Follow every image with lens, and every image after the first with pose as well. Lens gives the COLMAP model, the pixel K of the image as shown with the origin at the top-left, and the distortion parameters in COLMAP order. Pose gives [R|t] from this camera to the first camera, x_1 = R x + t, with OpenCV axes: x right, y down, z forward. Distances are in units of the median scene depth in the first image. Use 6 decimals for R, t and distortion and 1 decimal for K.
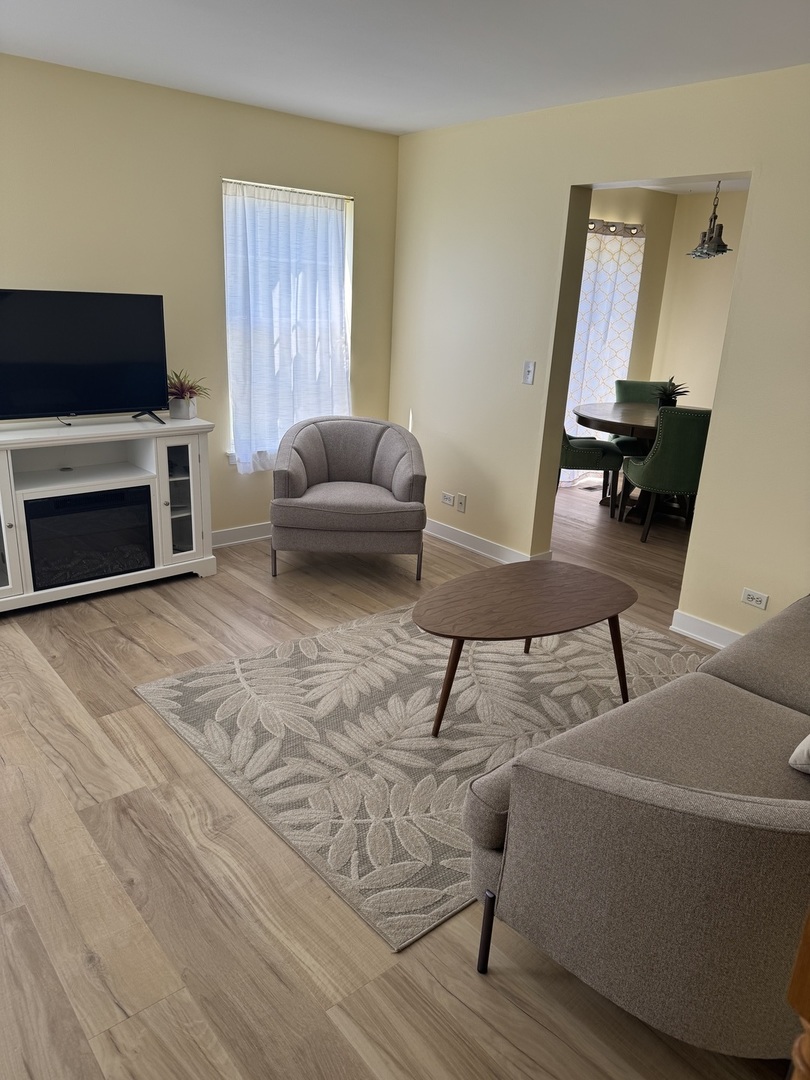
lens RADIAL K [[753.3, 0, 410.1], [0, 753.3, 548.0], [0, 0, 1]] dist [0.042814, -0.052076]
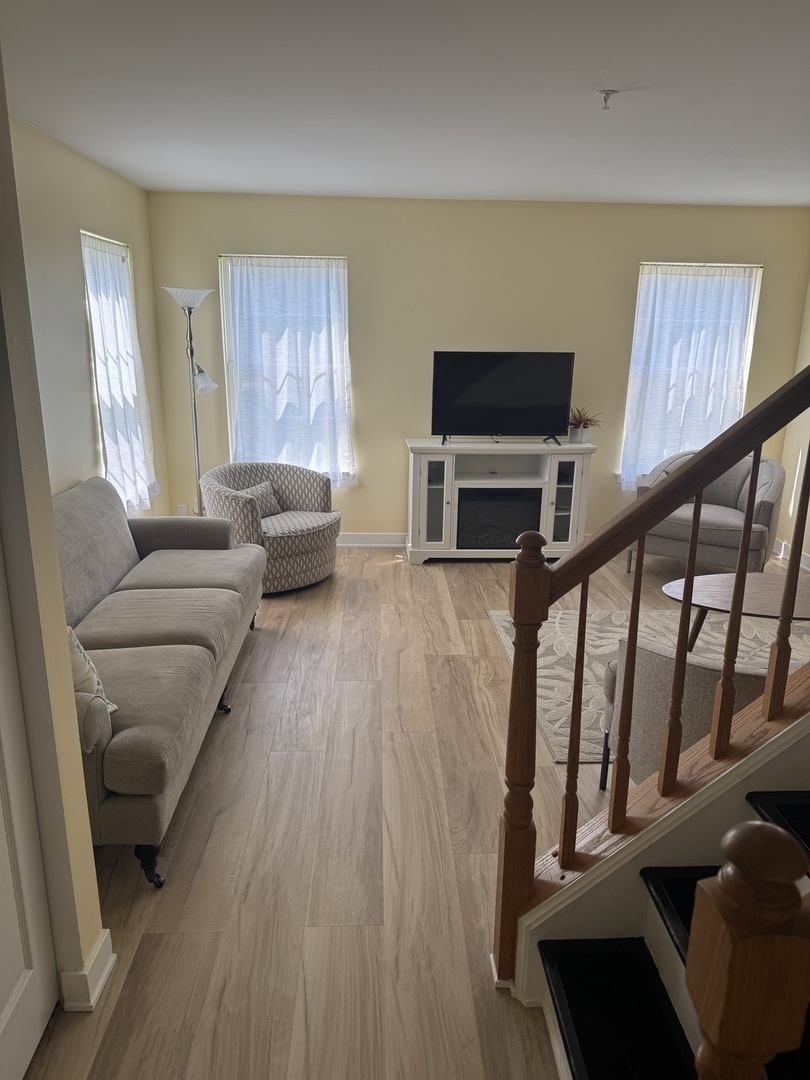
lens RADIAL K [[743.7, 0, 409.9], [0, 743.7, 549.2], [0, 0, 1]] dist [0.035040, -0.066262]
pose [[0.789400, 0.128972, -0.600178, 0.424689], [-0.166691, 0.985982, -0.007367, 0.111753], [0.590814, 0.105860, 0.799833, -0.316316]]
